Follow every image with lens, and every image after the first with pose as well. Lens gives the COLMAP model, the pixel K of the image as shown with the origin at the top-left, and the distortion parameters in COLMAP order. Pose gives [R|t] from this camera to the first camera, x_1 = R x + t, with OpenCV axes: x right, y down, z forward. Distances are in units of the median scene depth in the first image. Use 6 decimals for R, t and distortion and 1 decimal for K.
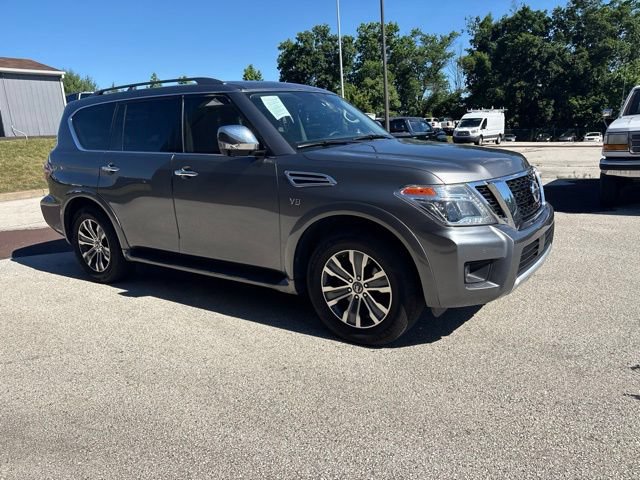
lens RADIAL K [[477.5, 0, 318.6], [0, 477.5, 240.6], [0, 0, 1]] dist [0.056509, -0.059398]
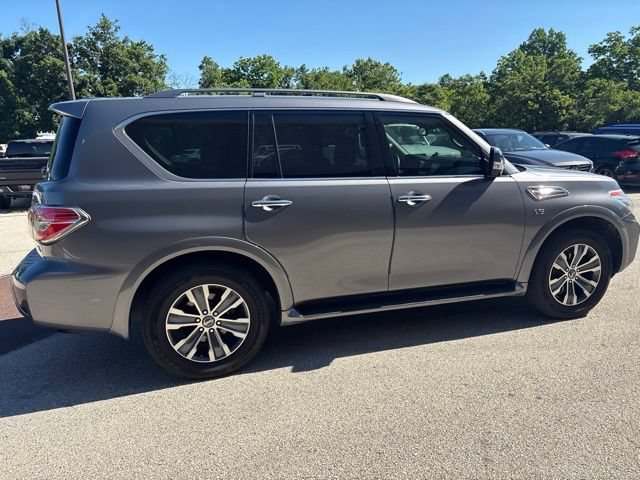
lens RADIAL K [[481.5, 0, 322.8], [0, 481.5, 242.6], [0, 0, 1]] dist [0.057307, -0.059766]
pose [[0.604247, -0.131699, 0.785837, -0.856504], [0.171543, 0.984620, 0.033110, -0.091054], [-0.778112, 0.114799, 0.617546, 0.451527]]
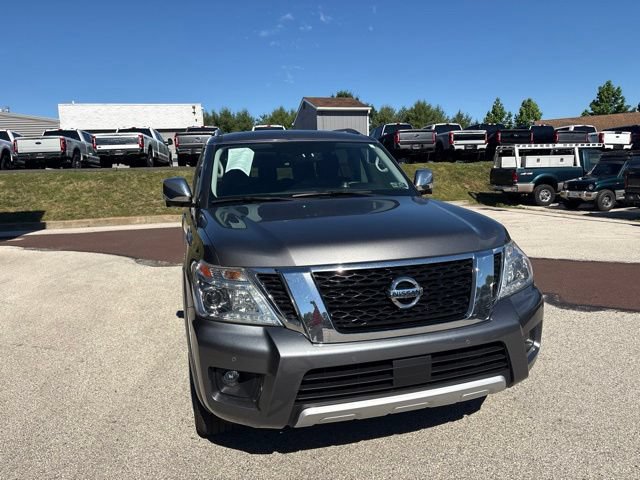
lens RADIAL K [[478.6, 0, 323.8], [0, 478.6, 235.9], [0, 0, 1]] dist [0.030142, -0.005795]
pose [[0.783064, 0.112490, -0.611684, 0.507884], [-0.145857, 0.989294, -0.004790, -0.107028], [0.604596, 0.092969, 0.791088, 0.252498]]
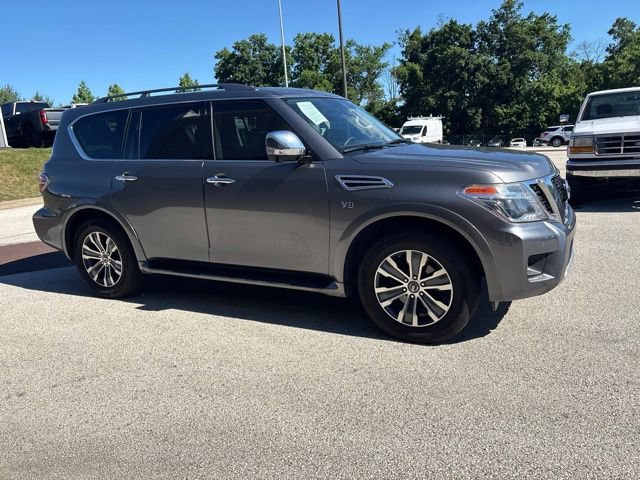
lens RADIAL K [[477.5, 0, 318.6], [0, 477.5, 240.6], [0, 0, 1]] dist [0.056509, -0.059398]
pose [[0.991652, -0.037668, 0.123318, -0.155152], [0.039774, 0.999101, -0.014658, 0.003977], [-0.122655, 0.019440, 0.992259, 0.004747]]
